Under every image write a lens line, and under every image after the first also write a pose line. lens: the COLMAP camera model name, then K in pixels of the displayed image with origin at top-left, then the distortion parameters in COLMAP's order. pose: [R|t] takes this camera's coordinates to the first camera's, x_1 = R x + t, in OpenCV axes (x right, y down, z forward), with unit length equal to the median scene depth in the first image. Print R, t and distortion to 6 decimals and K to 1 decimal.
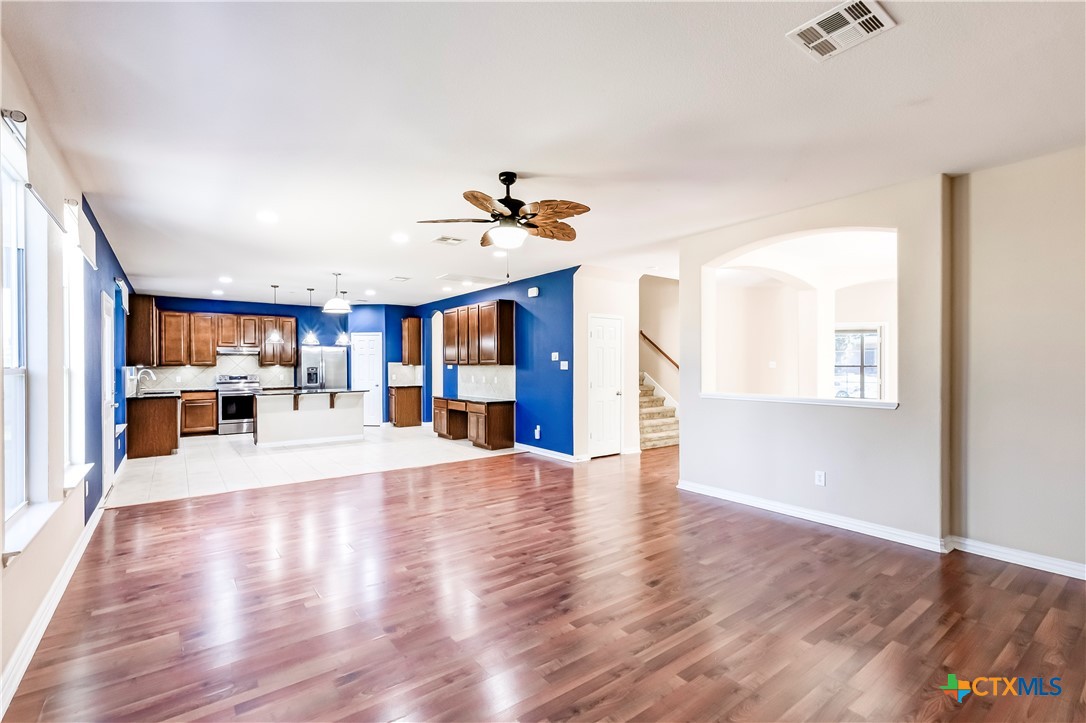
lens RADIAL K [[491.7, 0, 543.2], [0, 491.7, 363.7], [0, 0, 1]] dist [0.008900, -0.001618]
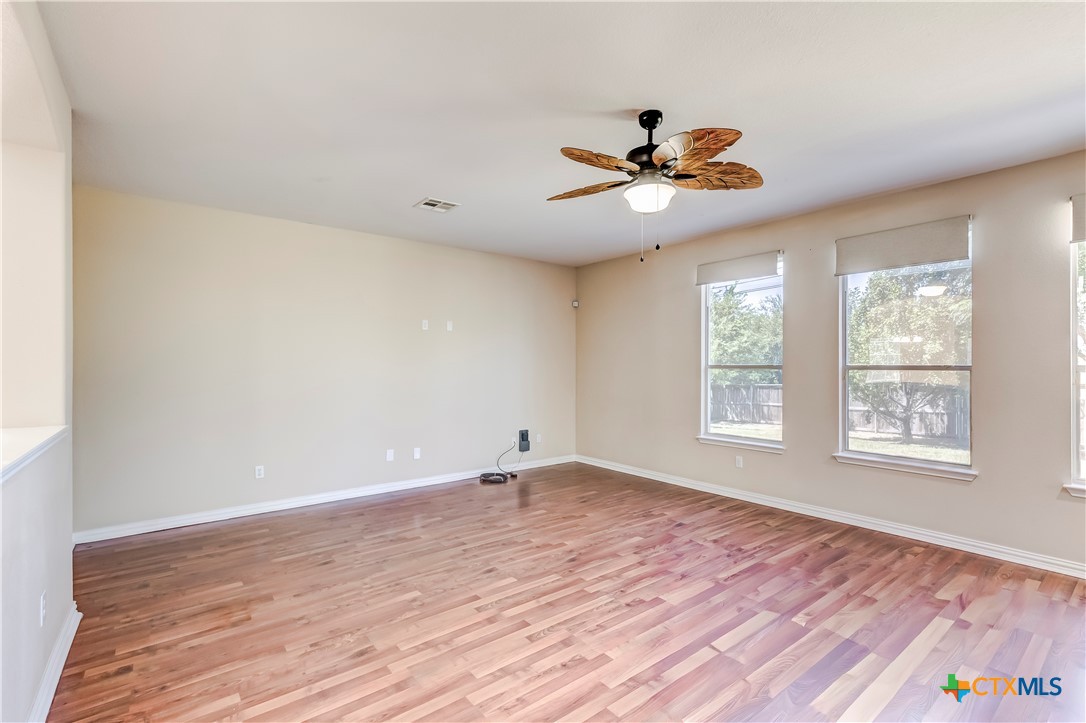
lens RADIAL K [[491.7, 0, 543.9], [0, 491.7, 363.1], [0, 0, 1]] dist [0.008900, -0.001618]
pose [[-0.999717, 0.003434, -0.023550, 0.049868], [0.003536, 0.999985, -0.004283, 0.000950], [0.023535, -0.004365, -0.999713, 0.783178]]
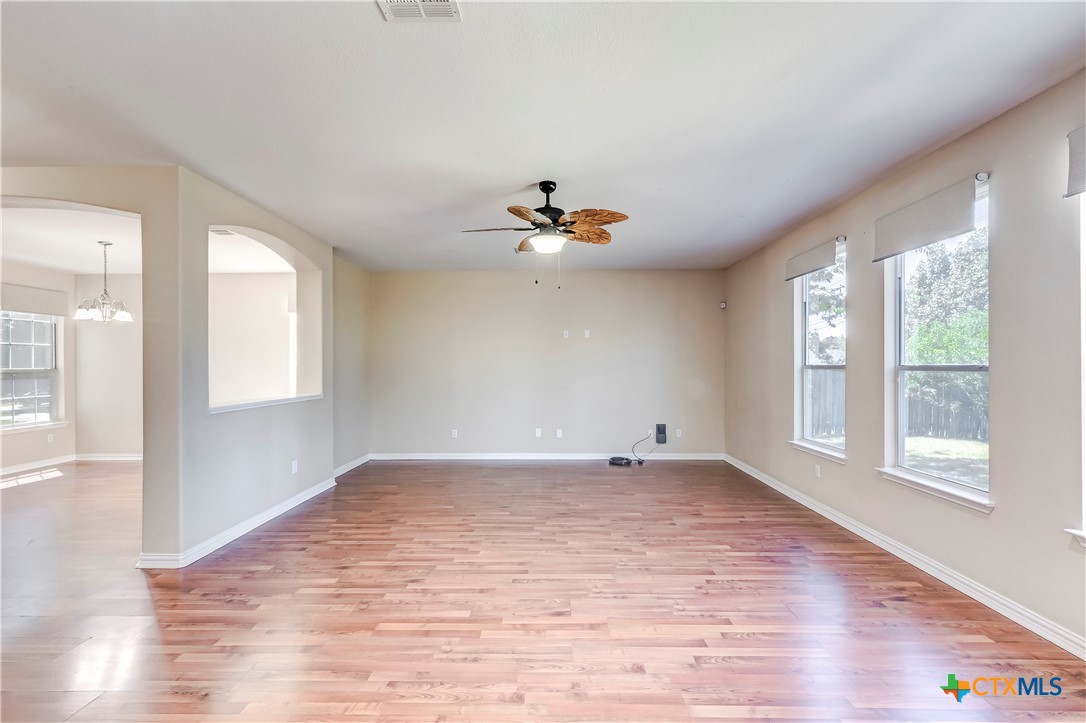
lens RADIAL K [[491.7, 0, 544.5], [0, 491.7, 364.7], [0, 0, 1]] dist [0.008900, -0.001618]
pose [[-0.787213, 0.006629, 0.616645, -0.314571], [0.004421, 0.999977, -0.005105, 0.002422], [-0.616665, -0.001292, -0.787225, 0.811969]]
